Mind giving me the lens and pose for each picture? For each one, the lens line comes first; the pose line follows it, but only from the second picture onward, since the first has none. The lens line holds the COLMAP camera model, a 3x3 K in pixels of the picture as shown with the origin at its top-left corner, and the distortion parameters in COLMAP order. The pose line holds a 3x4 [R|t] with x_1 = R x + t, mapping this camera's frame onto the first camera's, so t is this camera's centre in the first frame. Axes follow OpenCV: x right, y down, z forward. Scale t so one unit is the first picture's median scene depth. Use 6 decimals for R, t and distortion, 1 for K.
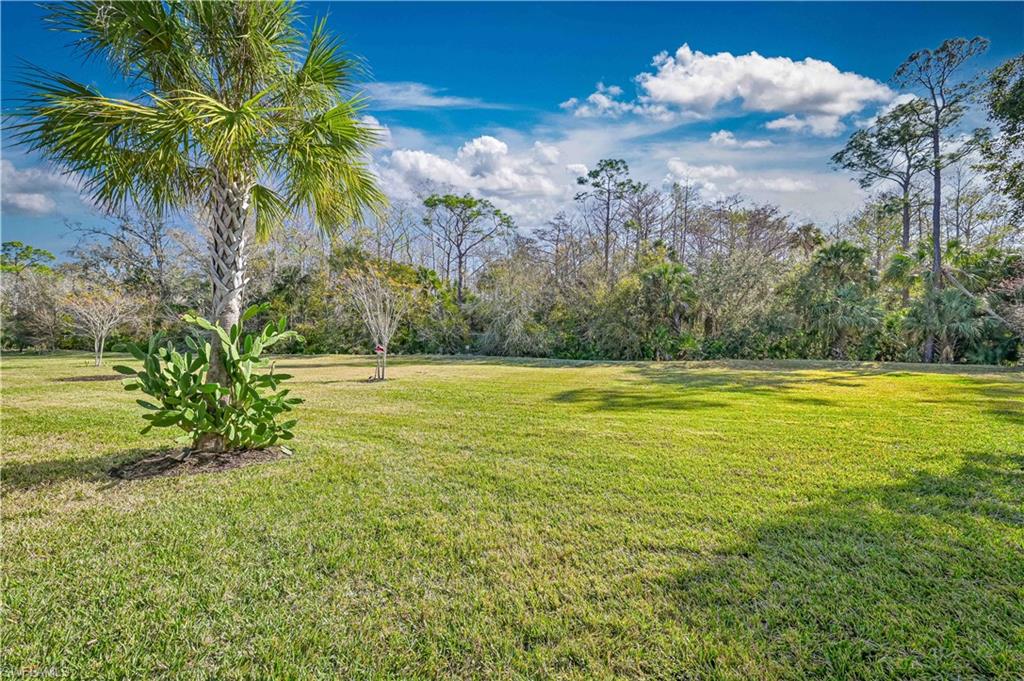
lens RADIAL K [[405.8, 0, 514.3], [0, 405.8, 336.1], [0, 0, 1]] dist [-0.001094, 0.000009]
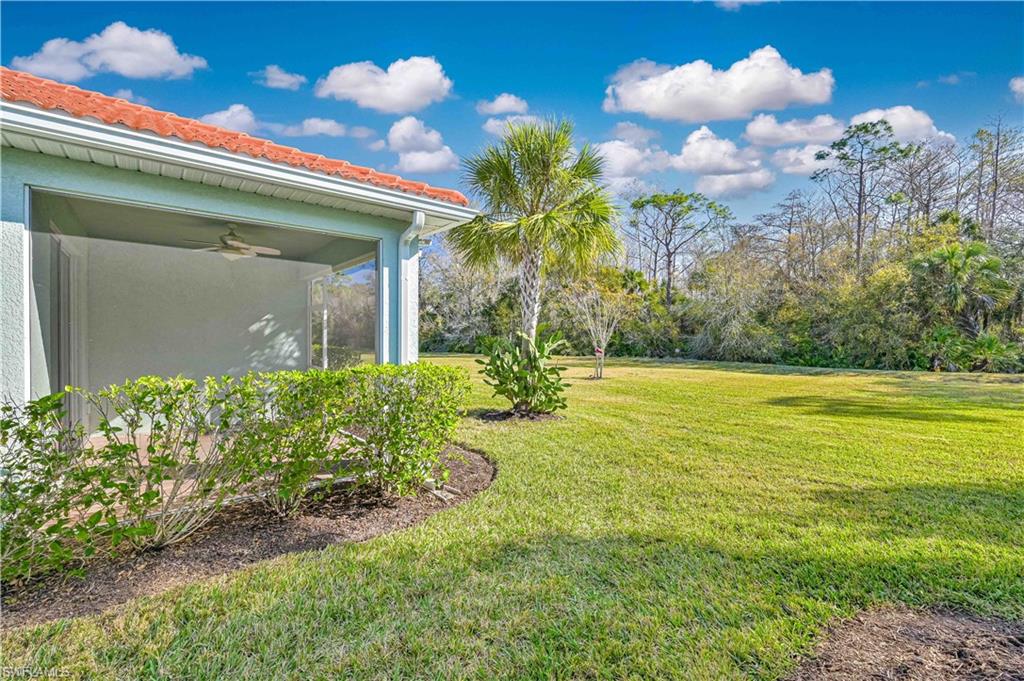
lens RADIAL K [[442.5, 0, 512.0], [0, 442.5, 340.5], [0, 0, 1]] dist [0.001433, 0.000581]
pose [[0.893700, 0.004162, -0.448645, 0.006316], [-0.000846, 0.999971, 0.007591, -0.004618], [0.448664, -0.006405, 0.893678, -0.124773]]
